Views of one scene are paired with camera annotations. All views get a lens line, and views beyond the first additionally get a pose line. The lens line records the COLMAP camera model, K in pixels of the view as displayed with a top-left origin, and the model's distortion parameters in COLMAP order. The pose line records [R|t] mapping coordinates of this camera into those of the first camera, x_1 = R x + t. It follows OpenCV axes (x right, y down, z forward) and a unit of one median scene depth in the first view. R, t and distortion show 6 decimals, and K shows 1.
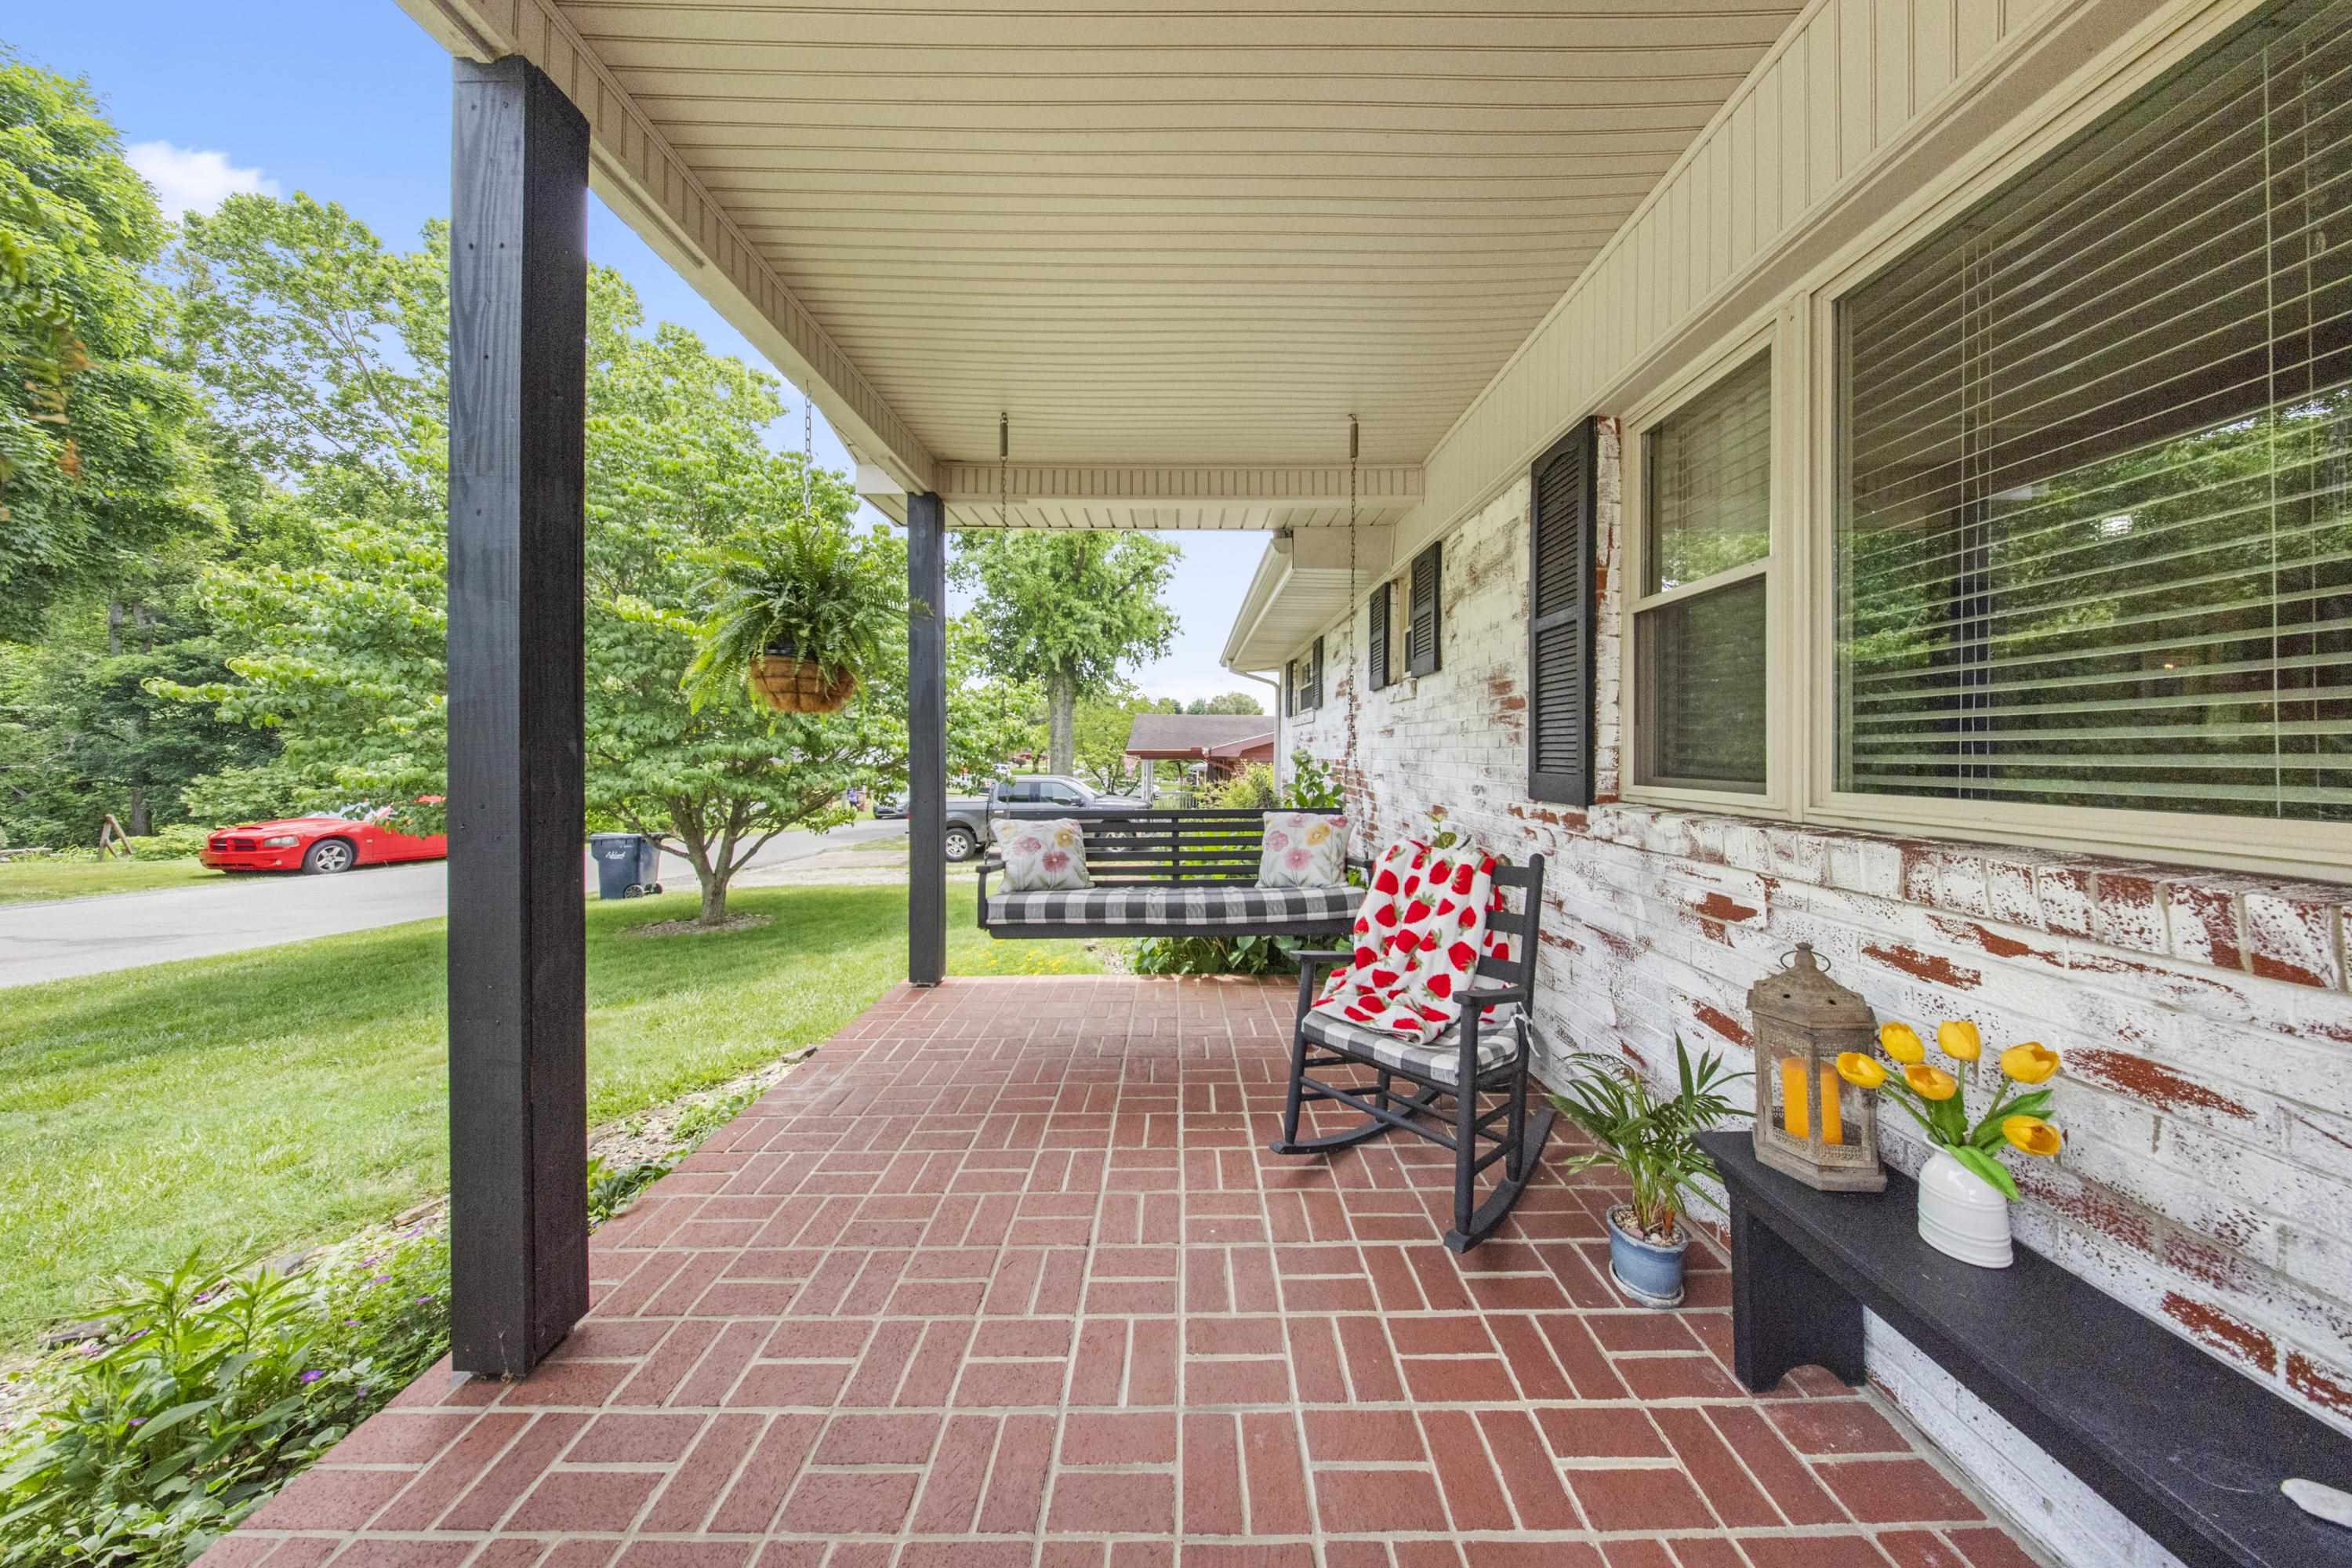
lens RADIAL K [[695.9, 0, 1188.1], [0, 695.9, 749.5], [0, 0, 1]] dist [0.000603, -0.000753]
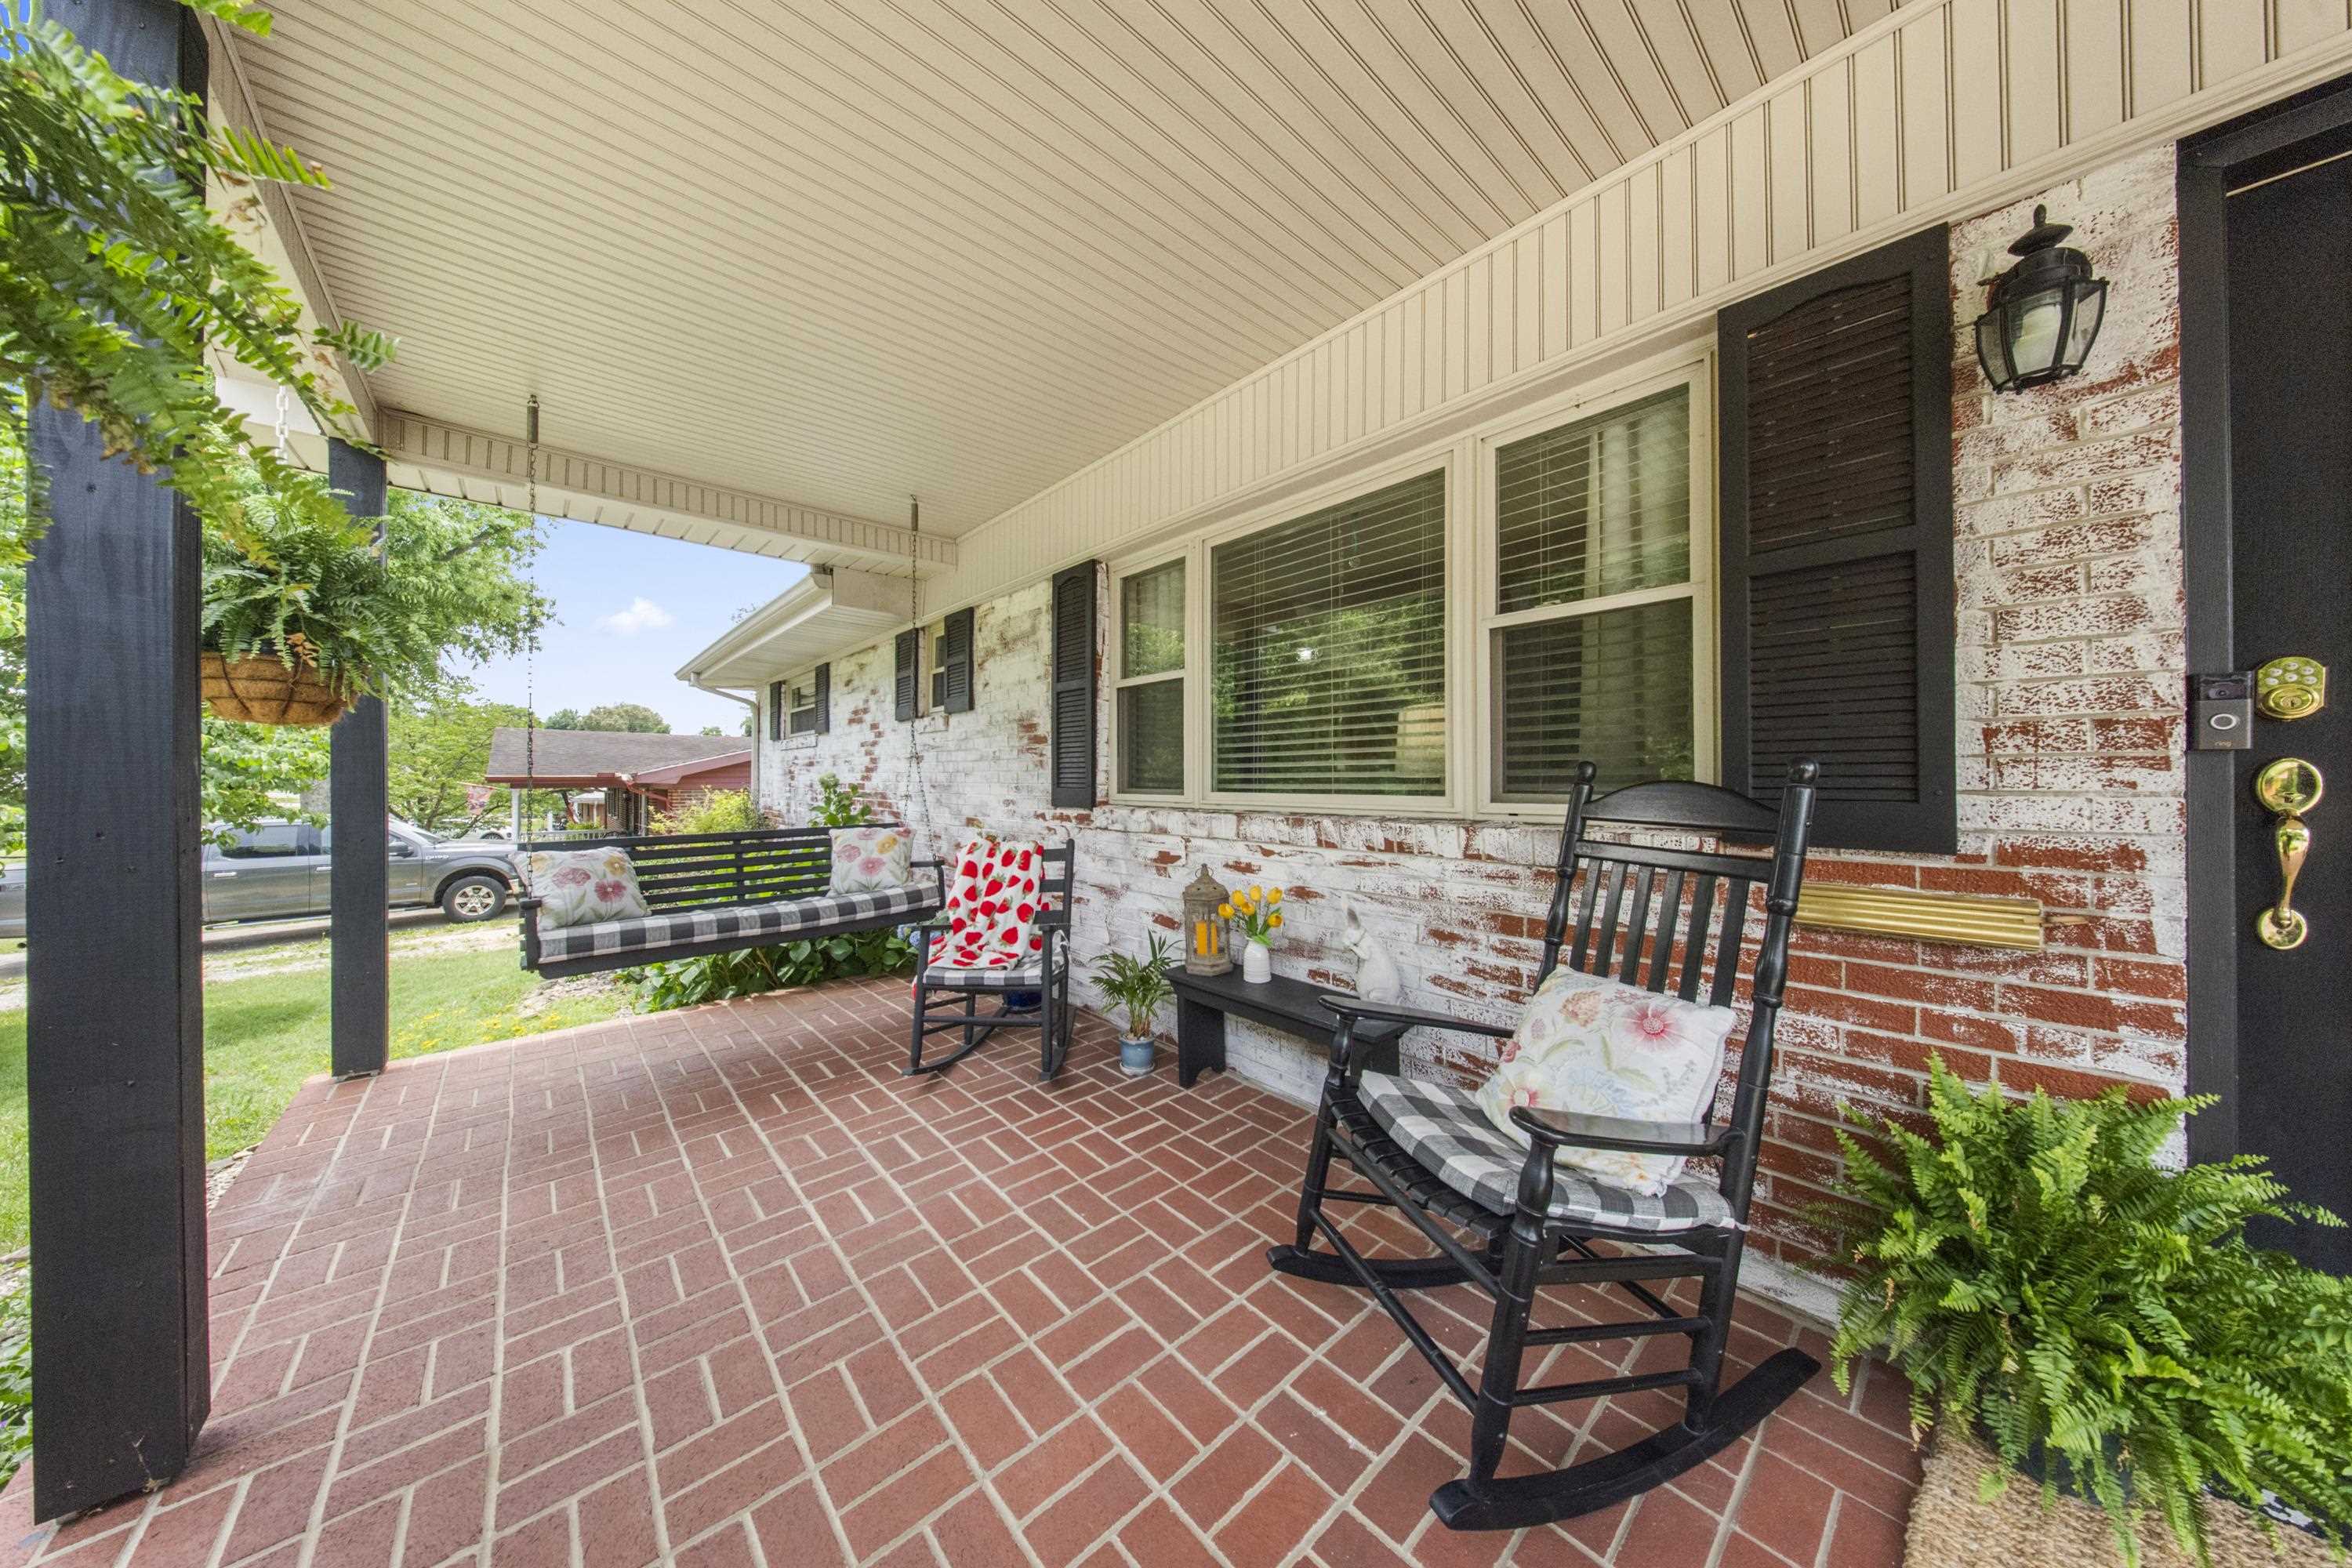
lens RADIAL K [[695.9, 0, 1169.9], [0, 695.9, 780.0], [0, 0, 1]] dist [0.000603, -0.000753]
pose [[0.746021, -0.007944, 0.665875, -0.350479], [0.003013, 0.999959, 0.008553, 0.005719], [-0.665915, -0.004374, 0.746014, -0.293666]]
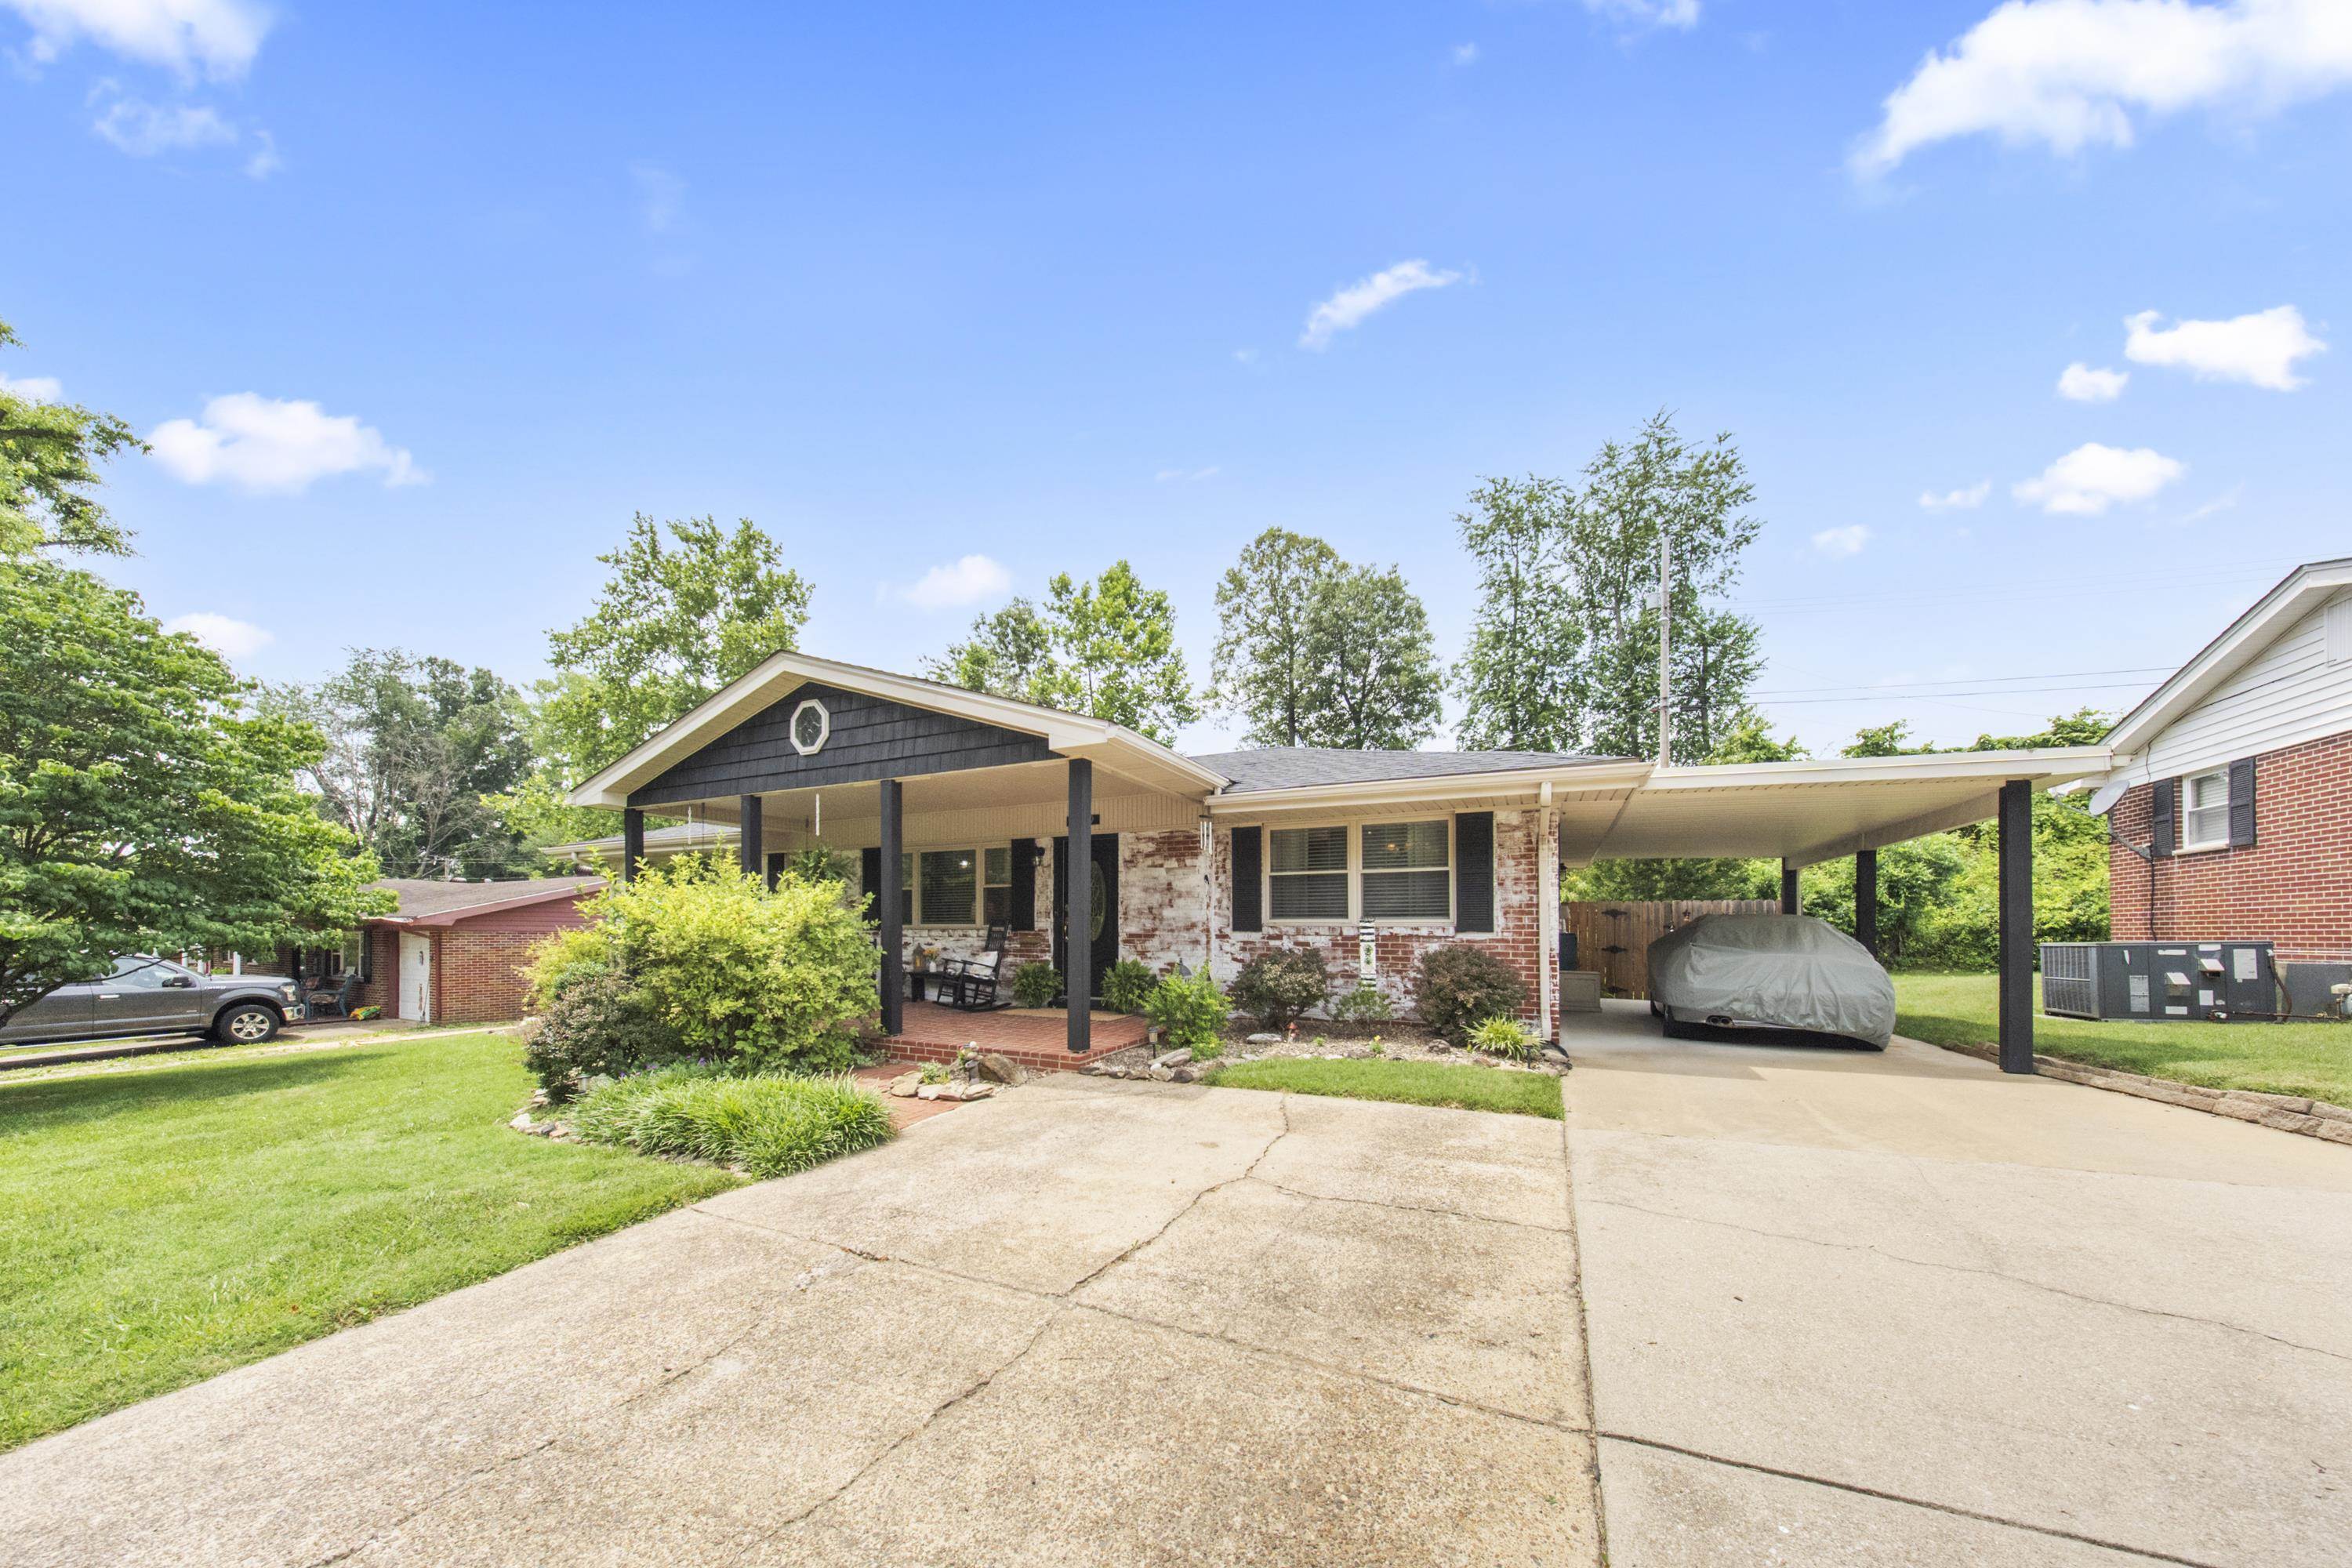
lens RADIAL K [[1125.9, 0, 1261.8], [0, 1125.9, 932.3], [0, 0, 1]] dist [-0.006645, -0.001830]
pose [[0.474509, -0.008919, 0.880205, -5.006899], [-0.002599, 0.999930, 0.011533, 0.005827], [-0.880247, -0.007760, 0.474453, -4.991496]]
